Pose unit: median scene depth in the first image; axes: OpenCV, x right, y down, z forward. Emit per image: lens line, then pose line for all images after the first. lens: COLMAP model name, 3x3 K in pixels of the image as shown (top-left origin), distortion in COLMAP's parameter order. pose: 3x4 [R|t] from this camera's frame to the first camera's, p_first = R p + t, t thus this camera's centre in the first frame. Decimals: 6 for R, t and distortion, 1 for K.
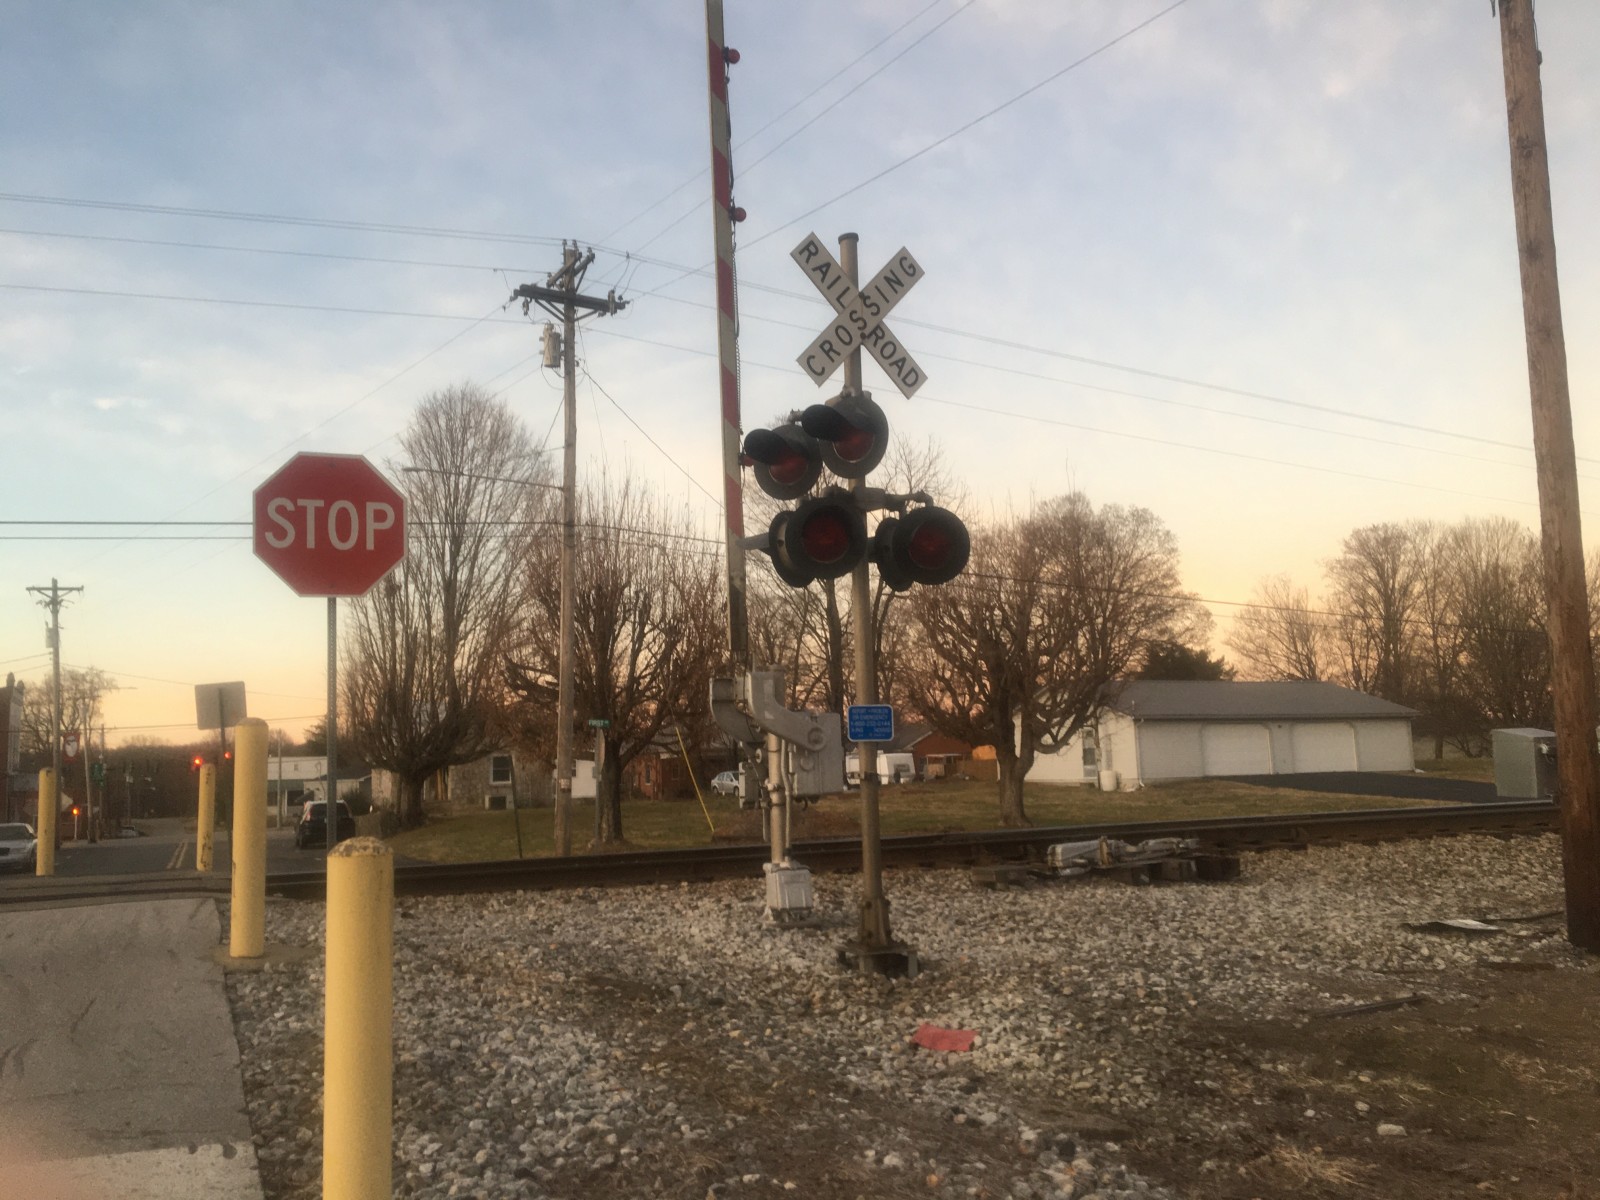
lens RADIAL K [[1362.9, 0, 800.0], [0, 1362.9, 600.0], [0, 0, 1]] dist [0.073203, -0.088009]
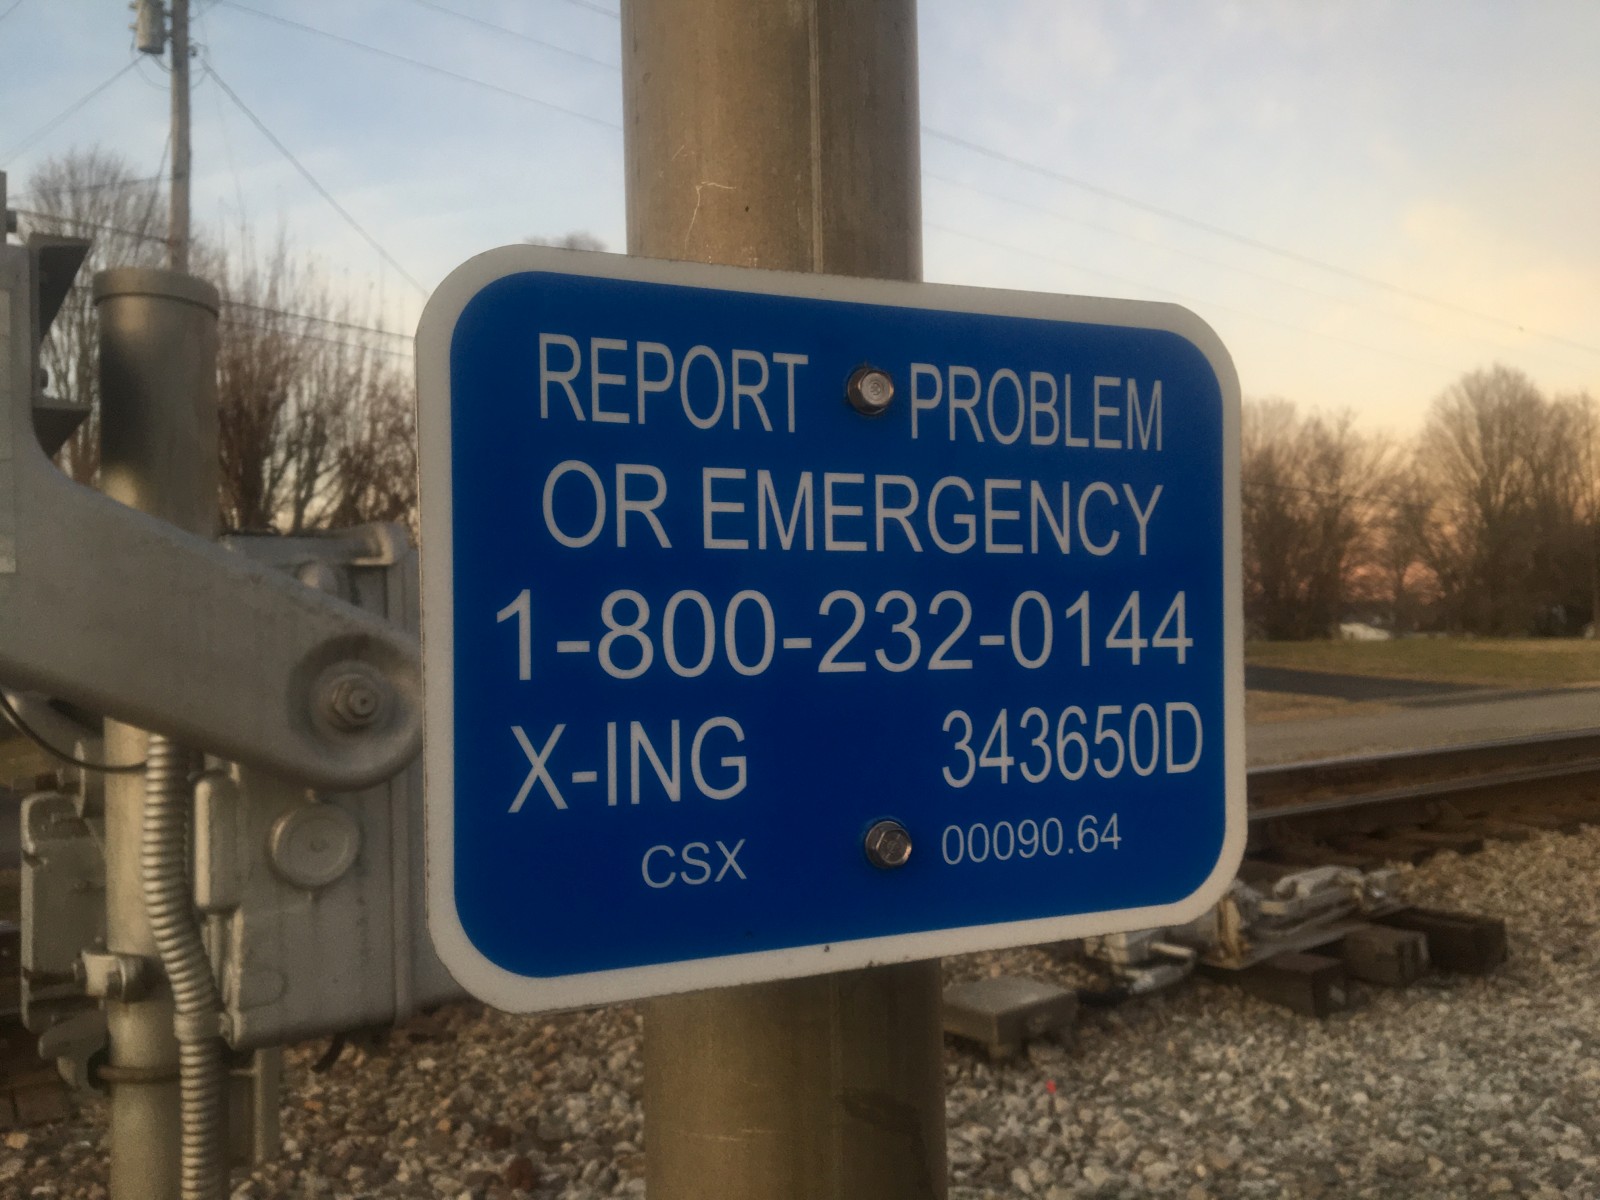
lens RADIAL K [[1362.9, 0, 800.0], [0, 1362.9, 600.0], [0, 0, 1]] dist [0.073203, -0.088009]
pose [[0.984952, 0.009426, 0.172573, 0.035066], [-0.024598, 0.995992, 0.085992, 0.073625], [-0.171071, -0.088943, 0.981236, 0.826167]]
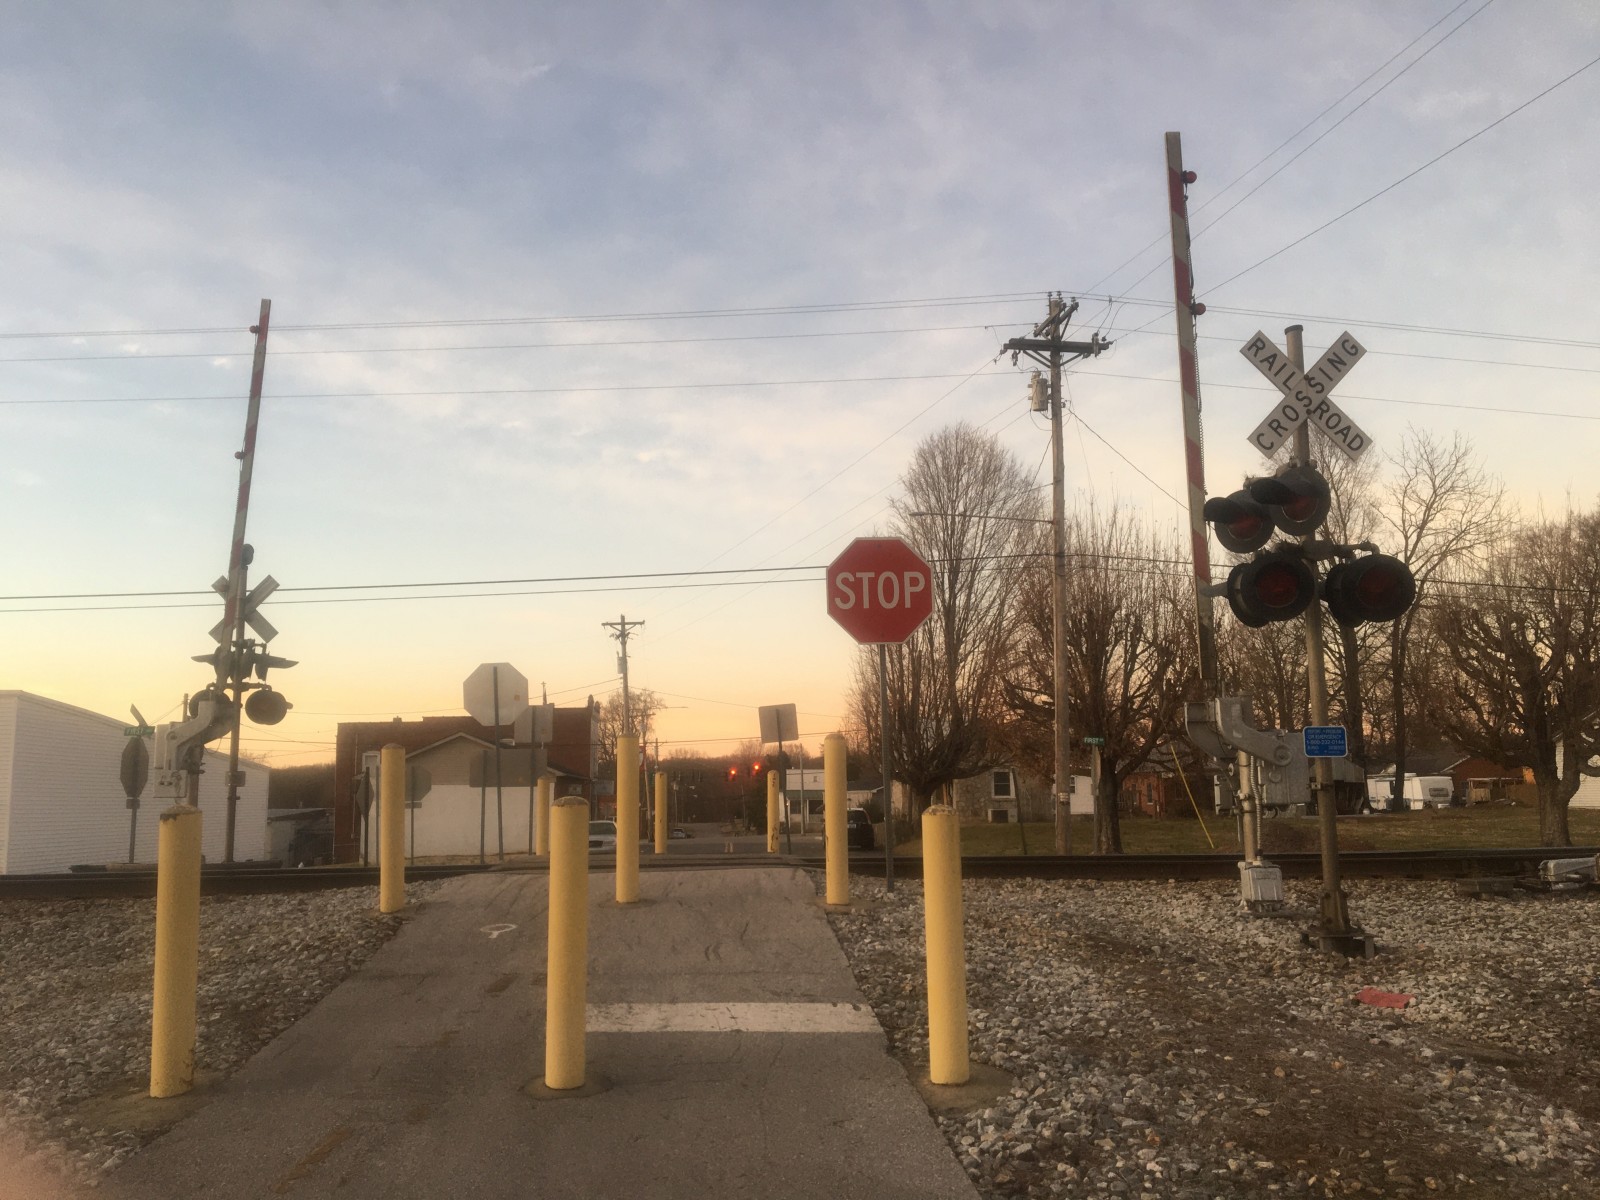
lens RADIAL K [[1353.1, 0, 759.5], [0, 1353.1, 624.0], [0, 0, 1]] dist [0.075419, -0.105601]
pose [[0.925602, -0.028443, -0.377427, 0.041408], [0.030077, 0.999546, -0.001565, -0.020358], [0.377301, -0.009903, 0.926038, -0.232973]]
